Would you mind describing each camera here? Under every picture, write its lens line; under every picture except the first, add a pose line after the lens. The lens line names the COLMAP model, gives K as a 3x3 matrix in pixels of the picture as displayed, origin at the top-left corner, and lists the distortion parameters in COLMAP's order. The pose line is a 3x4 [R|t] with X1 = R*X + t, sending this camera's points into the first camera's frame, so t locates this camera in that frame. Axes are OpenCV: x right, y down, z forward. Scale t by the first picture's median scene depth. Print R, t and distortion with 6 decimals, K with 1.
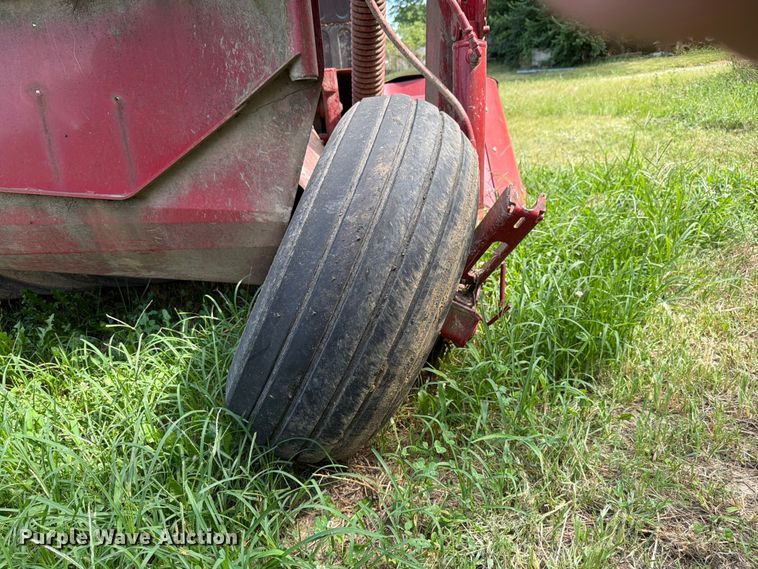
lens RADIAL K [[533.9, 0, 395.3], [0, 533.9, 282.0], [0, 0, 1]] dist [0.006153, 0.002650]
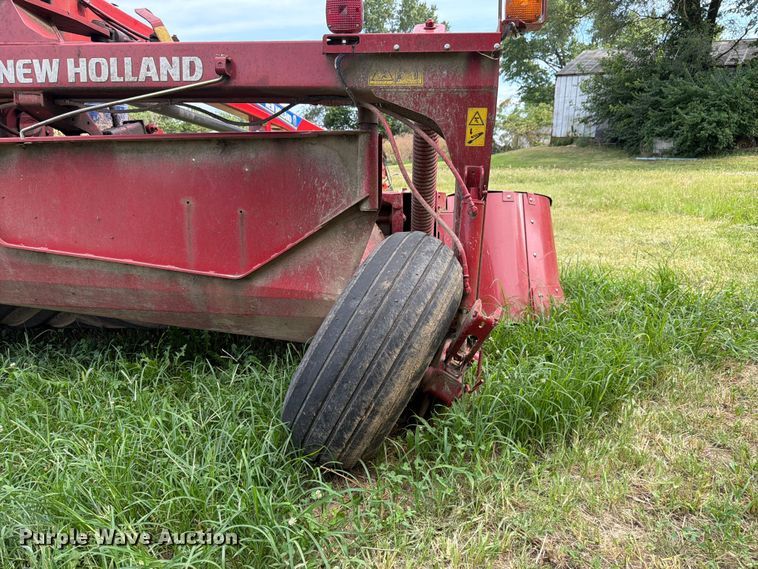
lens RADIAL K [[533.9, 0, 395.3], [0, 533.9, 282.0], [0, 0, 1]] dist [0.006153, 0.002650]
pose [[0.974673, 0.106178, -0.196819, 0.230503], [-0.129149, 0.985751, -0.107778, -0.029960], [0.182571, 0.130467, 0.974498, -0.428425]]
